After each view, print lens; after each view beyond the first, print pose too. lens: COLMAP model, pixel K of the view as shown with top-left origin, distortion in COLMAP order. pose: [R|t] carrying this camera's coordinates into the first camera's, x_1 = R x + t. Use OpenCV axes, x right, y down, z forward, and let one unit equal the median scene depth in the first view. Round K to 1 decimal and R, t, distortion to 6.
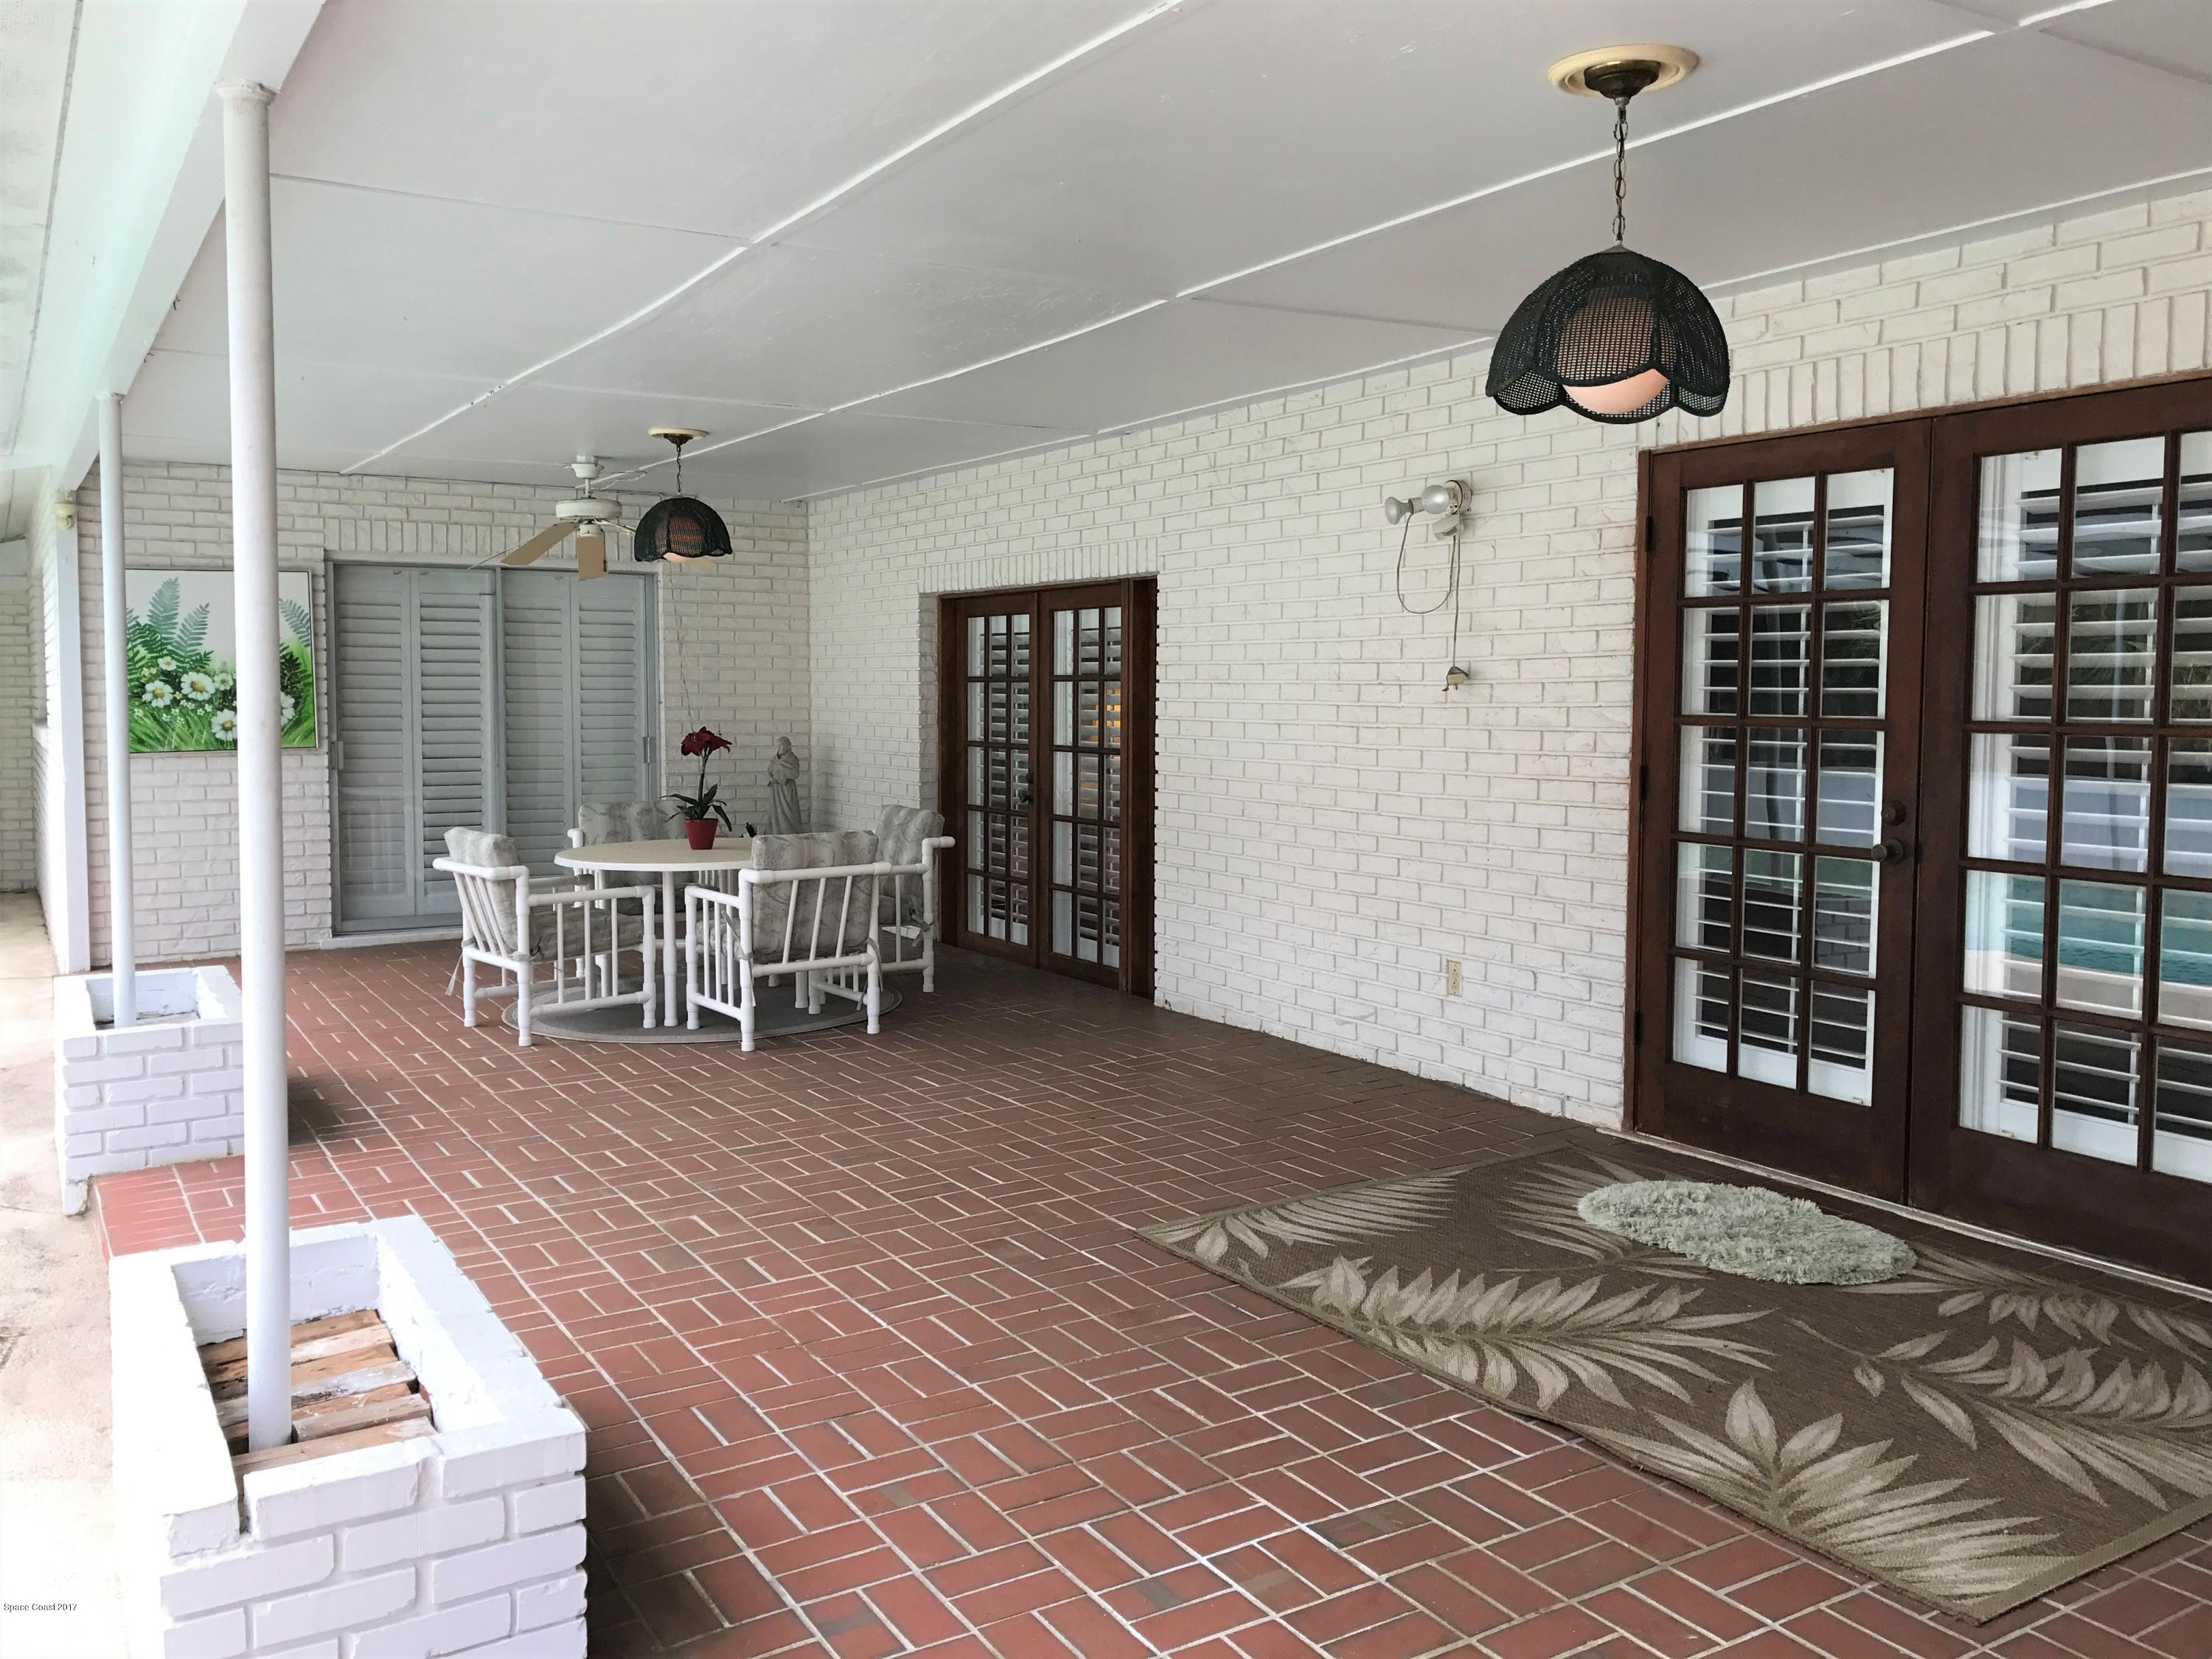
lens RADIAL K [[1781.9, 0, 1111.0], [0, 1781.9, 824.7], [0, 0, 1]] dist [0.035170, -0.035530]
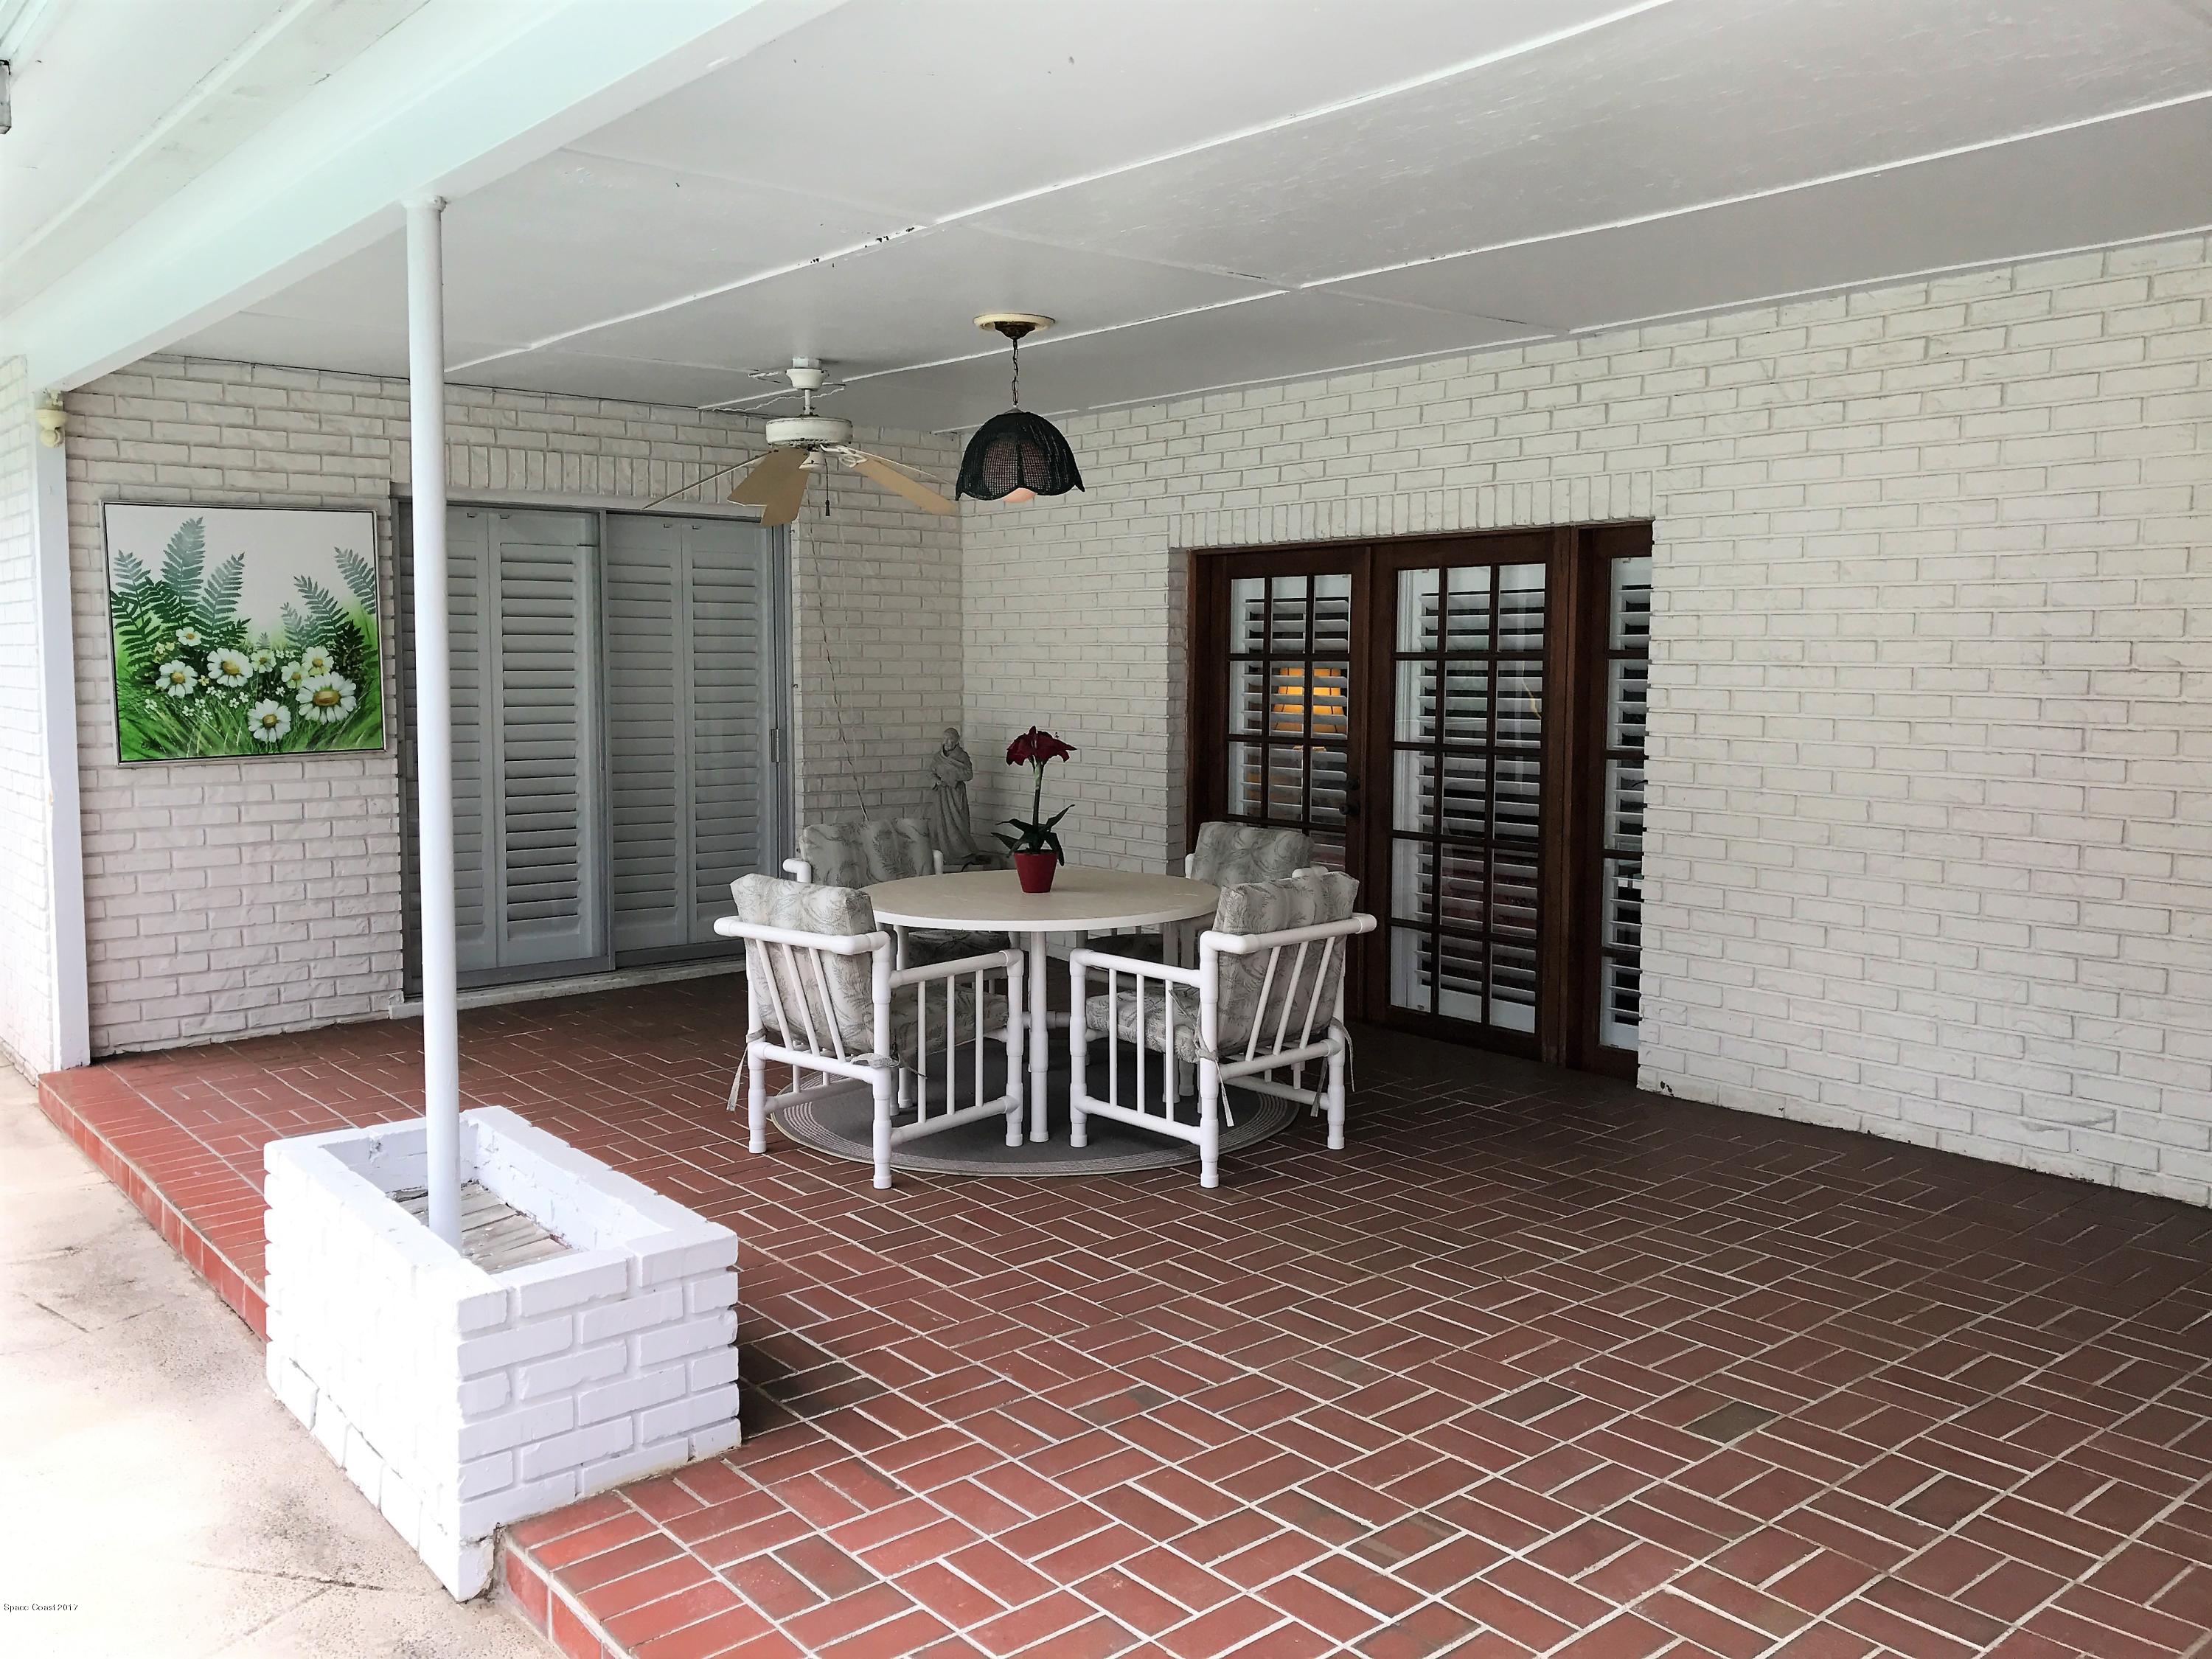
lens RADIAL K [[1781.9, 0, 1098.0], [0, 1781.9, 822.5], [0, 0, 1]] dist [0.035170, -0.035530]
pose [[0.990779, -0.012505, 0.134906, -0.266243], [0.010112, 0.999779, 0.018413, -0.024891], [-0.135107, -0.016879, 0.990687, 0.236789]]
